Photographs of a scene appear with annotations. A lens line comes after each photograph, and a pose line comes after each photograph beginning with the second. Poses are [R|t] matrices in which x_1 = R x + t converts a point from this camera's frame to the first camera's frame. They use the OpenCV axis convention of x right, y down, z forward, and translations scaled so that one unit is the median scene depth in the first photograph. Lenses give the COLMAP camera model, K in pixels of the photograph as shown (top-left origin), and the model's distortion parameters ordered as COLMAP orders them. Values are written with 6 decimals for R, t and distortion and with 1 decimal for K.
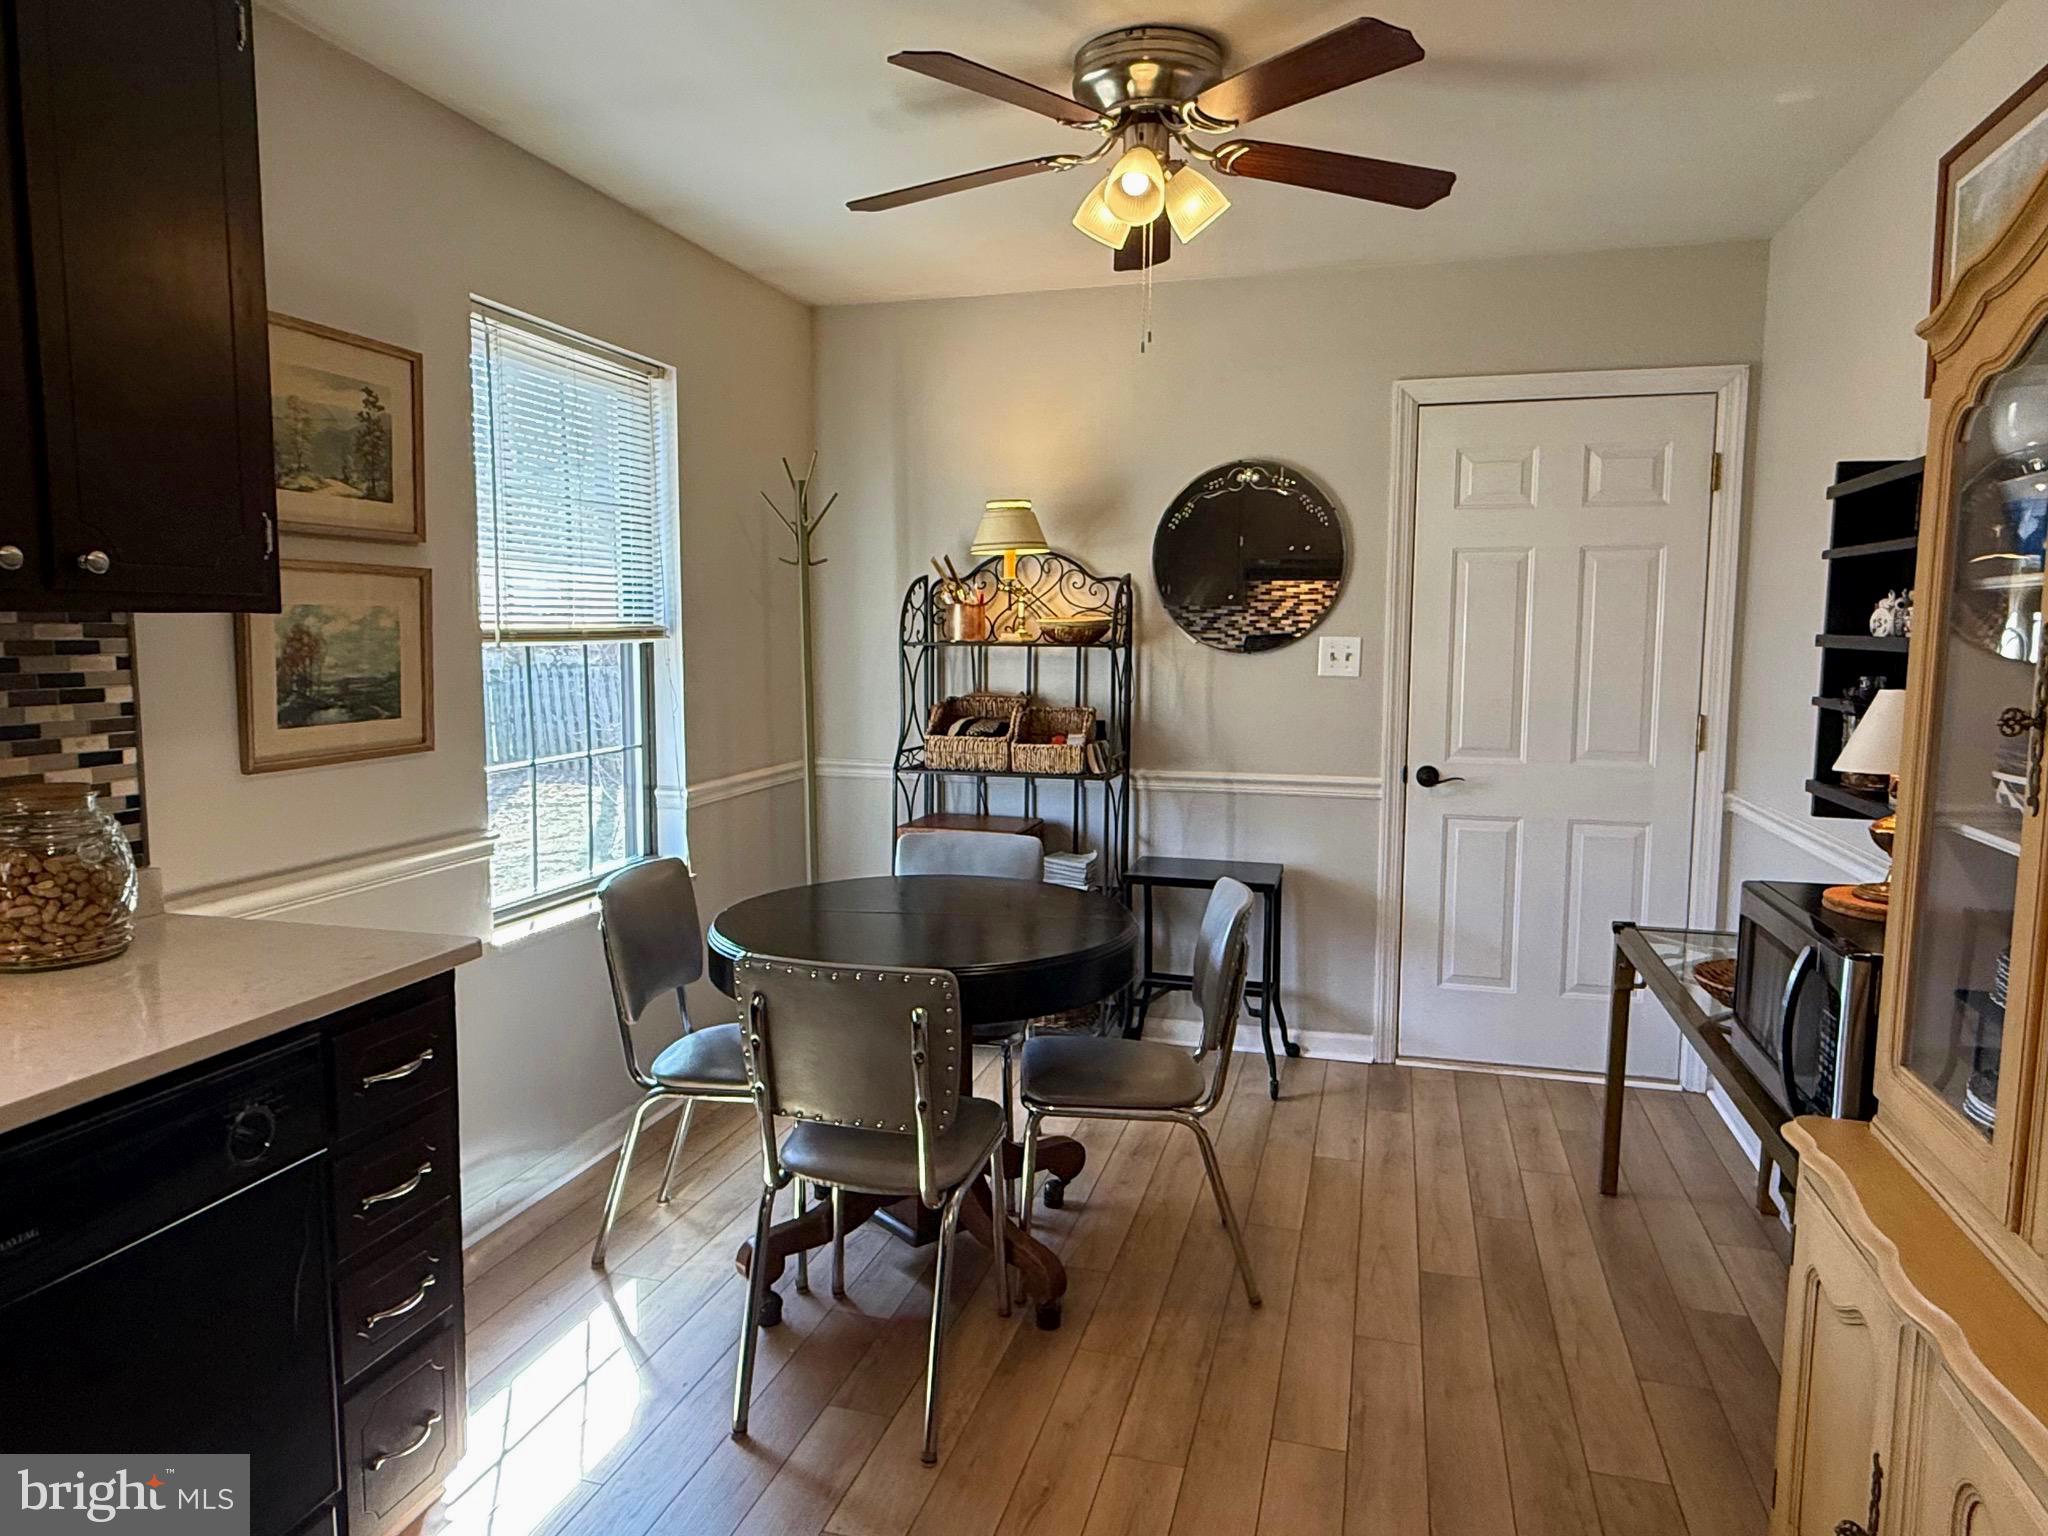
lens RADIAL K [[1289.5, 0, 1029.5], [0, 1289.5, 755.6], [0, 0, 1]] dist [-0.007514, -0.000159]
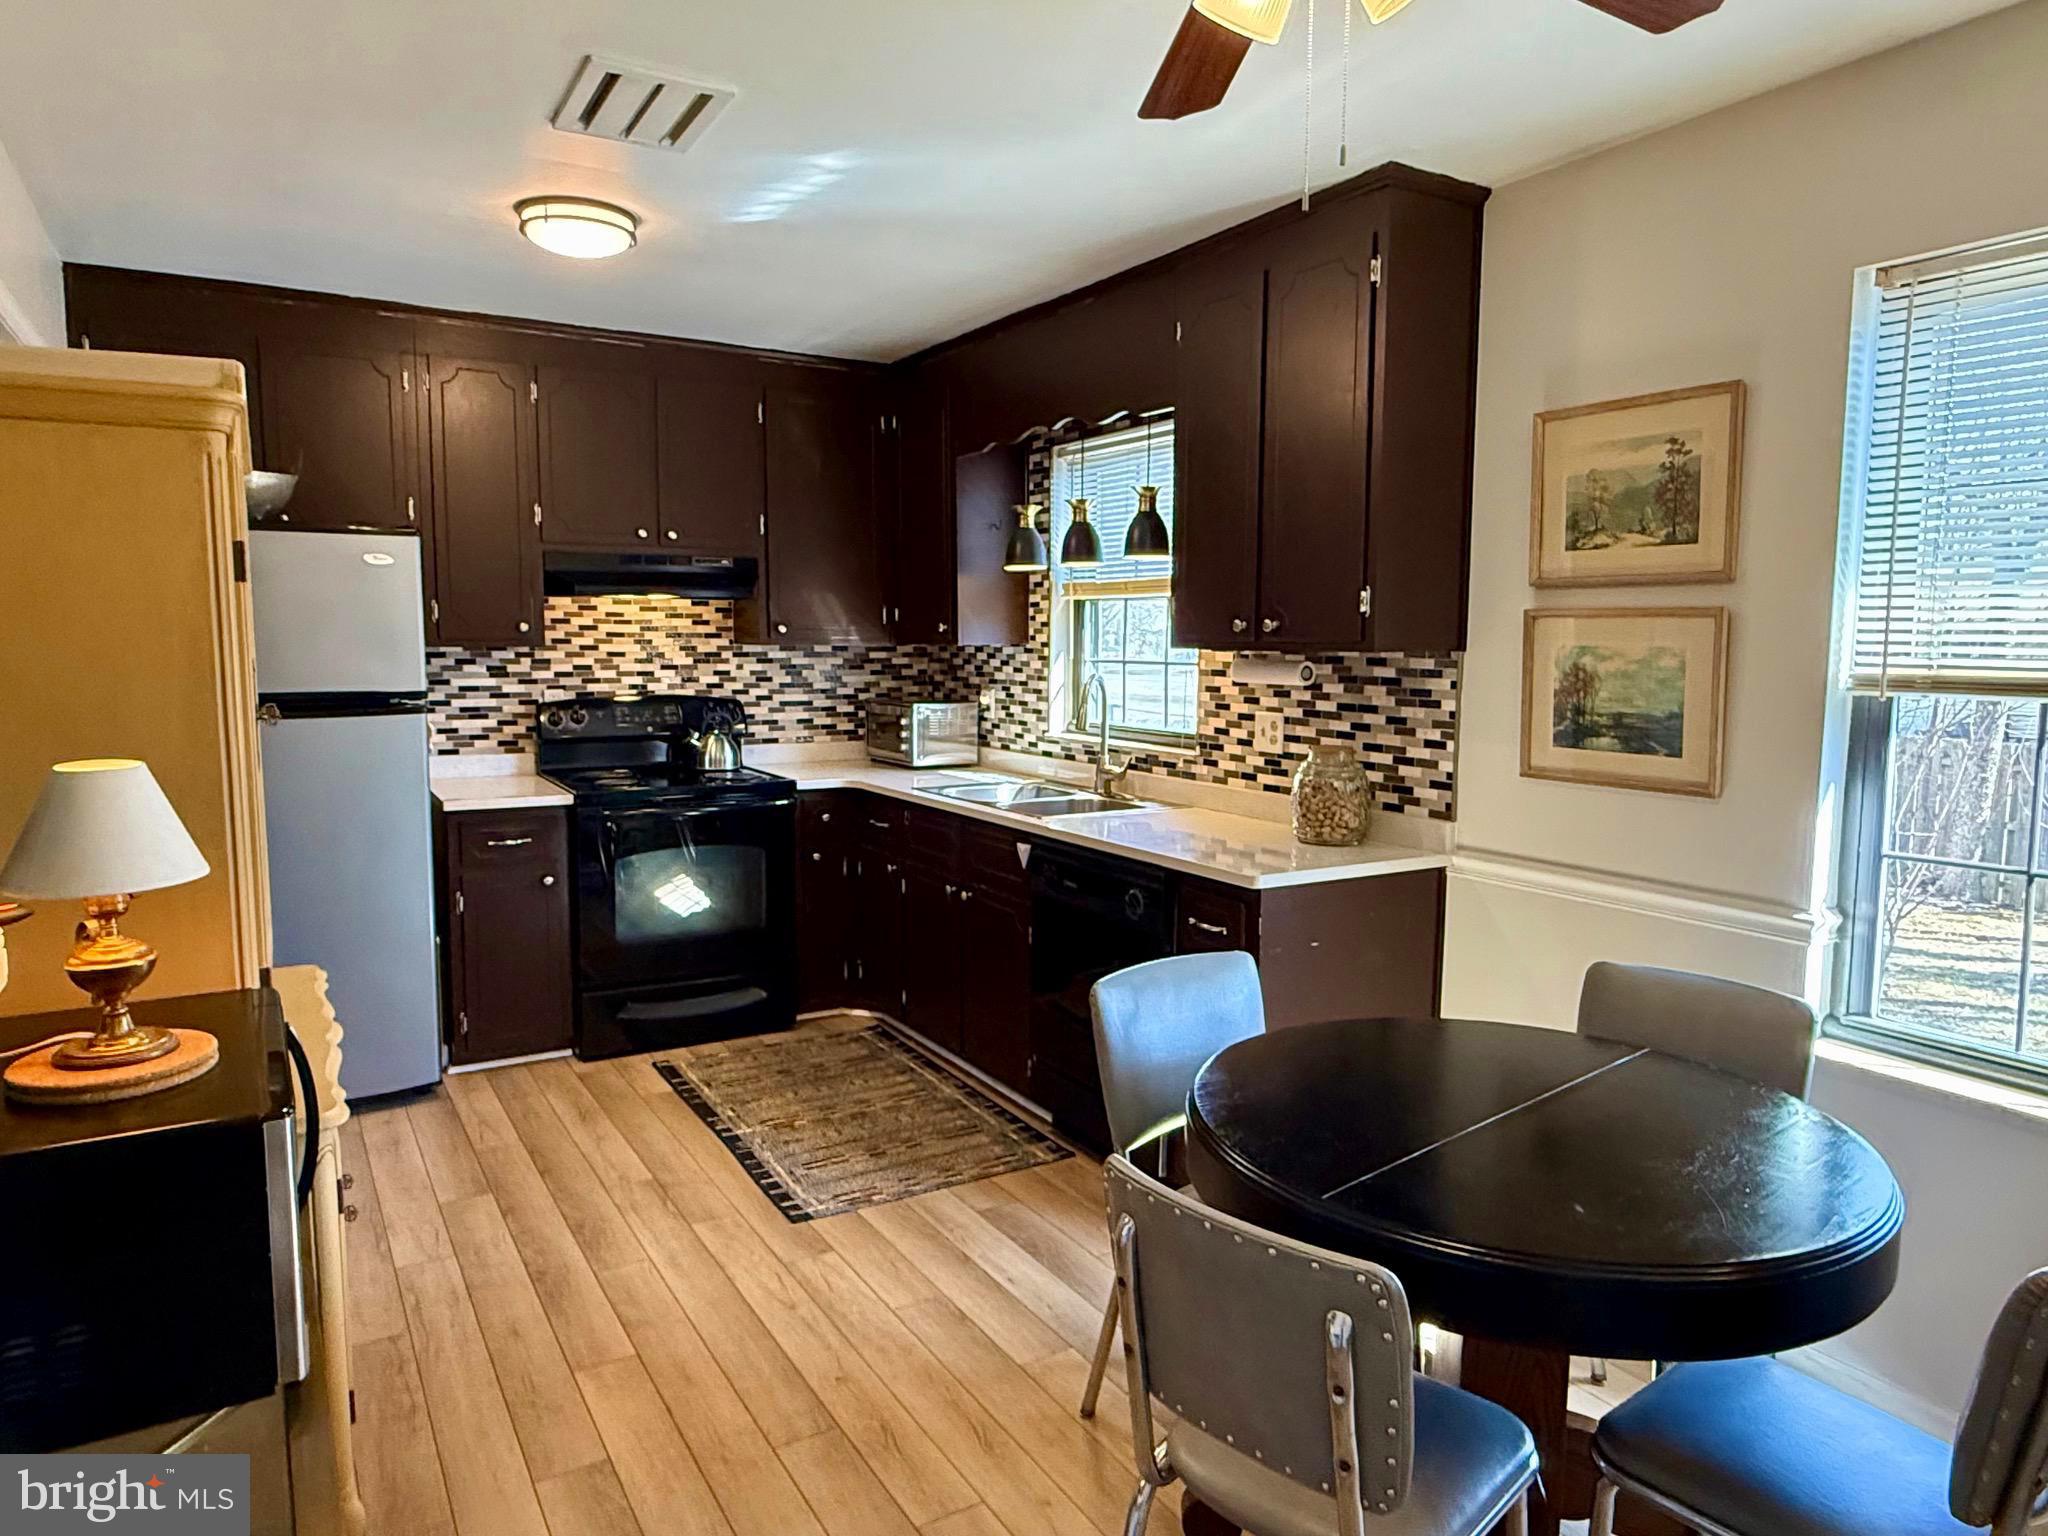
lens RADIAL K [[1289.5, 0, 1016.5], [0, 1289.5, 764.5], [0, 0, 1]] dist [-0.007514, -0.000159]
pose [[-0.683810, 0.064066, -0.726842, 0.645230], [-0.082242, 0.983023, 0.164019, -0.158100], [0.725011, 0.171935, -0.666932, 1.401003]]
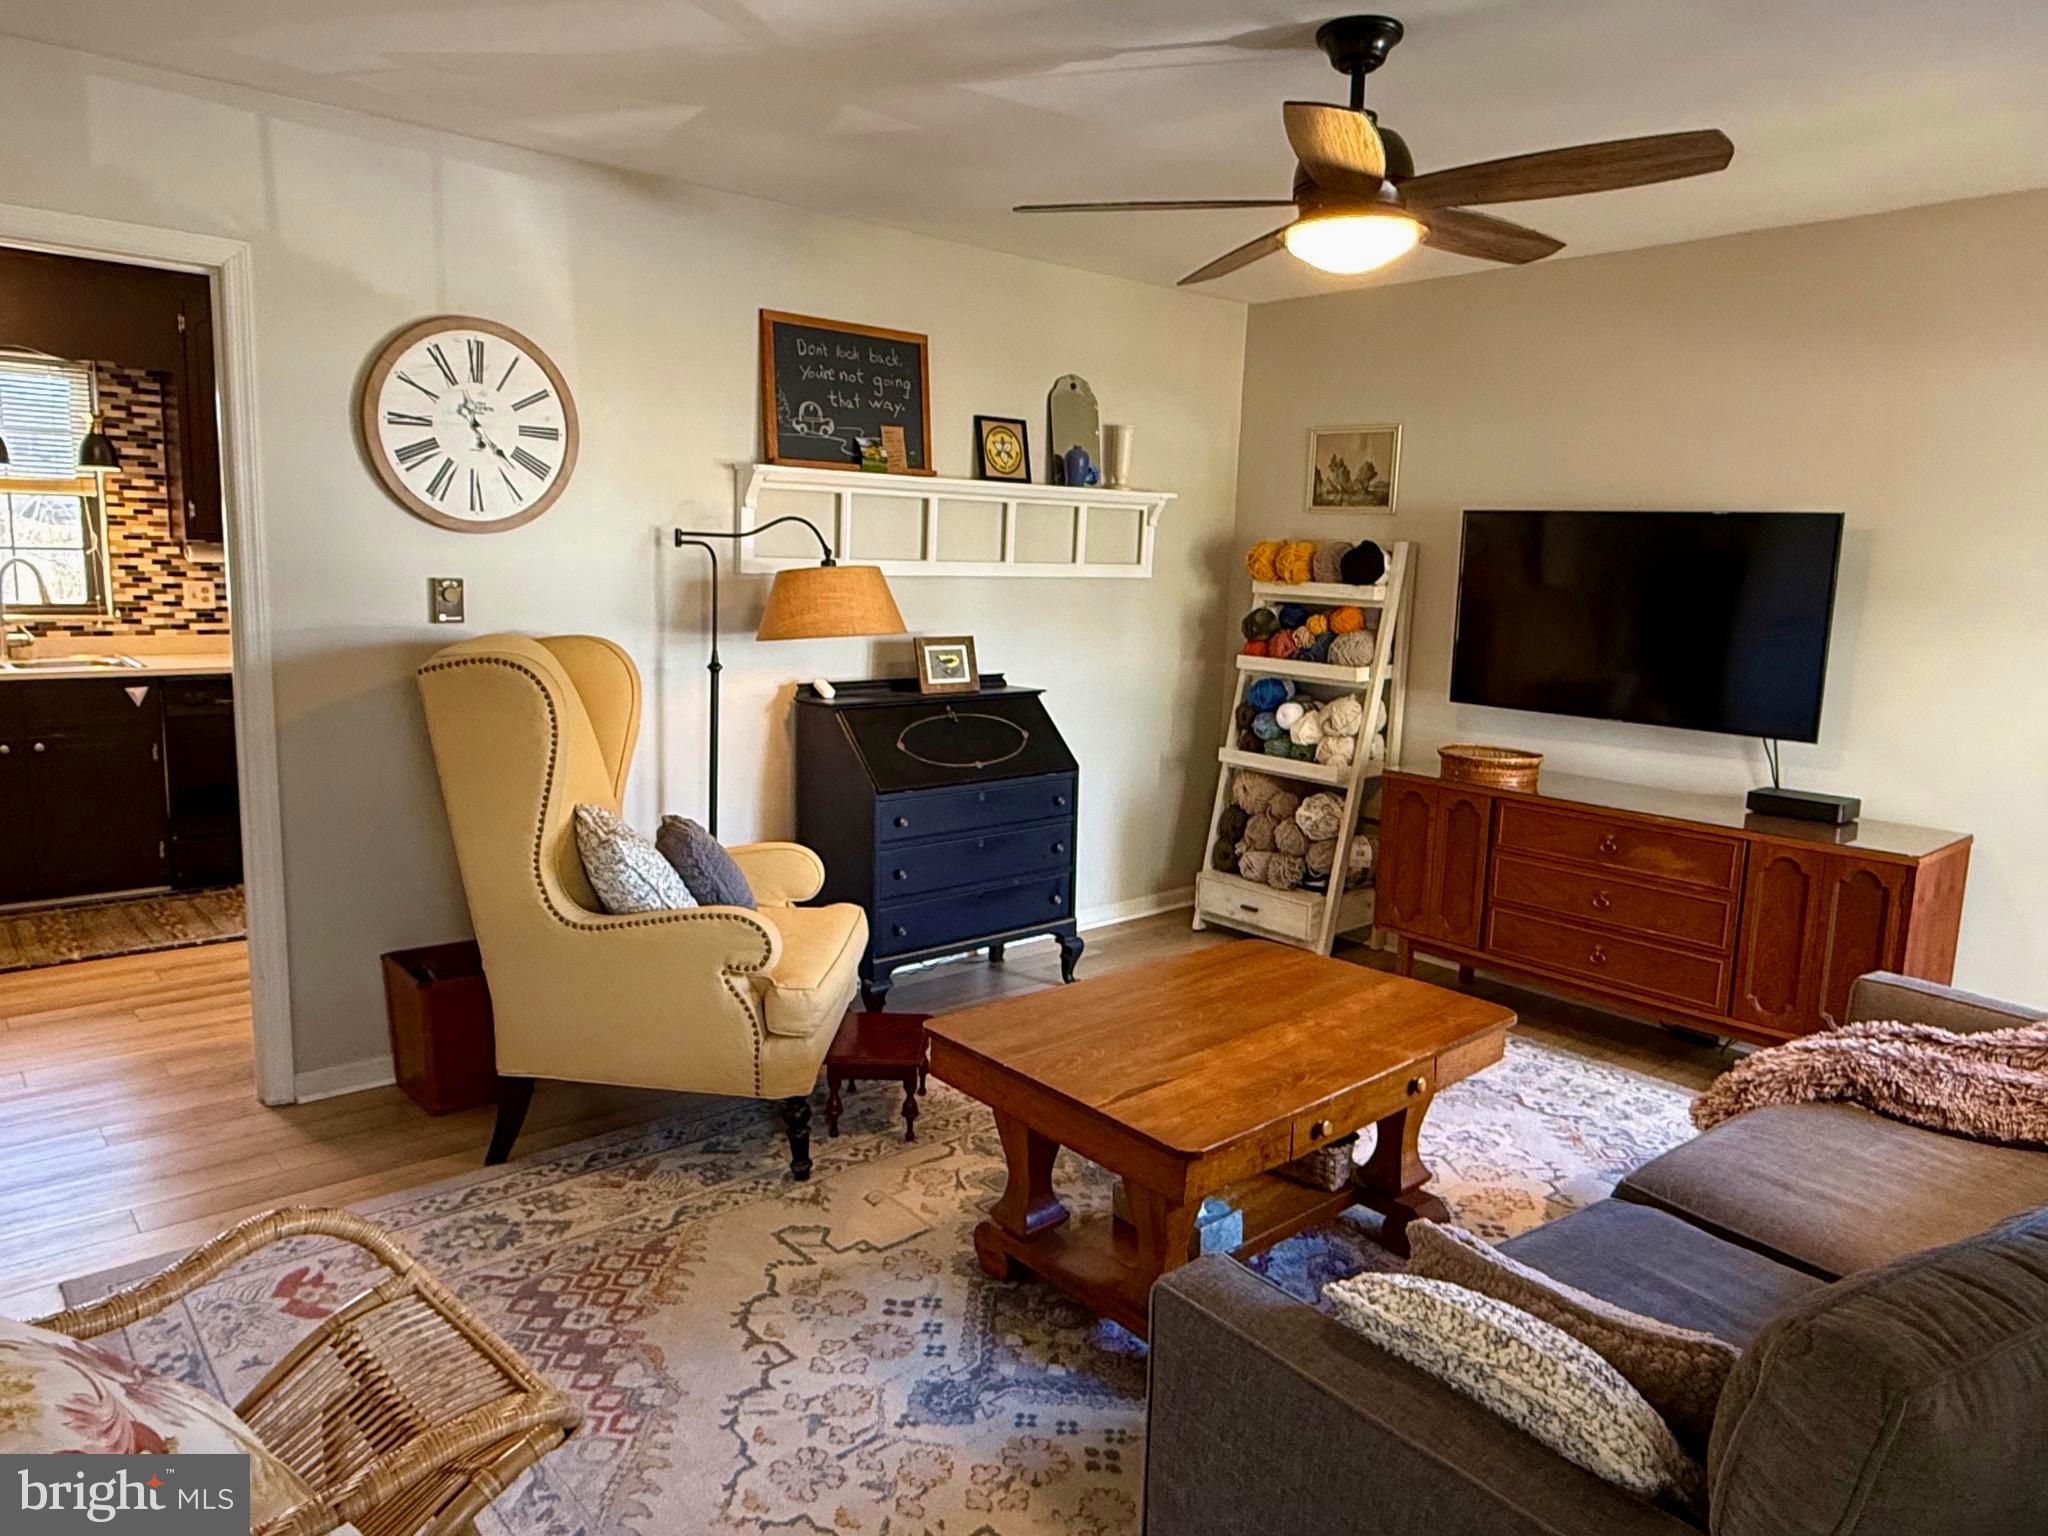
lens RADIAL K [[1365.6, 0, 1017.4], [0, 1365.6, 756.5], [0, 0, 1]] dist [0.001876, 0.000627]
pose [[0.833055, 0.103907, -0.543345, 1.872990], [-0.081342, 0.994533, 0.065477, 0.037664], [0.547178, -0.010349, 0.836953, -0.634812]]
